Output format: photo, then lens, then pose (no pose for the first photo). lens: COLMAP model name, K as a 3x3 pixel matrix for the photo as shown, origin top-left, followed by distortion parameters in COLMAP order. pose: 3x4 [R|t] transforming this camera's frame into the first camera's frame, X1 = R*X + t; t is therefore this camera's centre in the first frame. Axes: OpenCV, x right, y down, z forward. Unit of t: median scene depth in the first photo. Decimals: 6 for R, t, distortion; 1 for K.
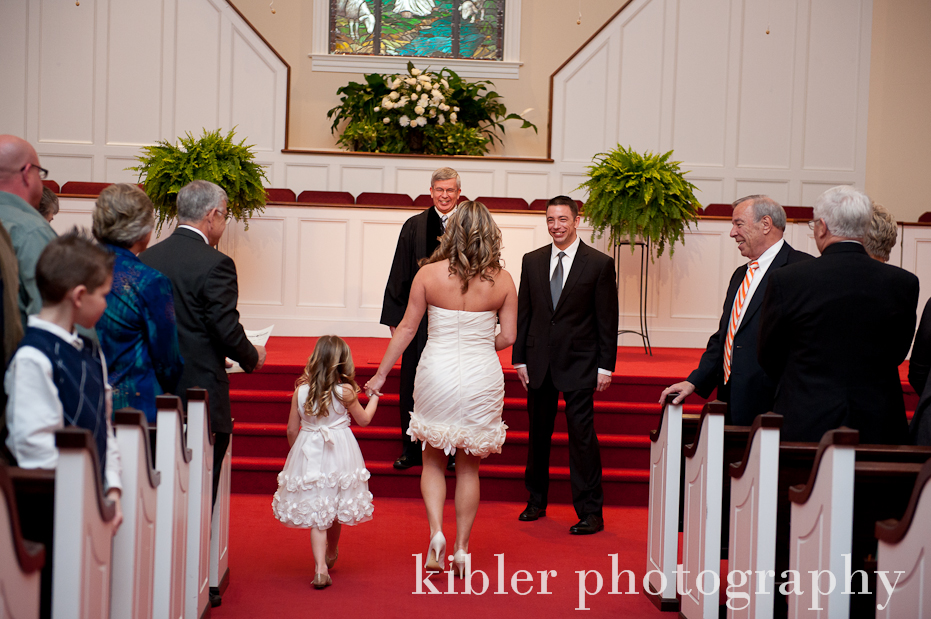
lens RADIAL K [[1869.2, 0, 465.5], [0, 1869.2, 309.5], [0, 0, 1]] dist [0.212788, -0.156723]
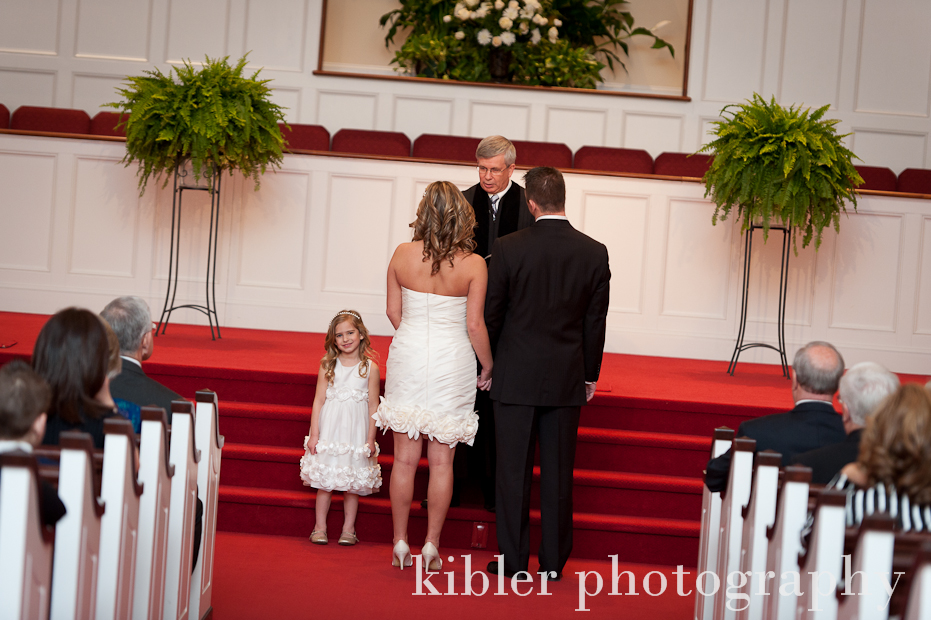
lens RADIAL K [[3316.6, 0, 465.5], [0, 3316.6, 310.0], [0, 0, 1]] dist [0.156599, 3.422924]
pose [[0.997416, 0.040067, -0.059636, 0.042333], [-0.039297, 0.999129, 0.014028, -0.014132], [0.060146, -0.011648, 0.998122, -0.287646]]
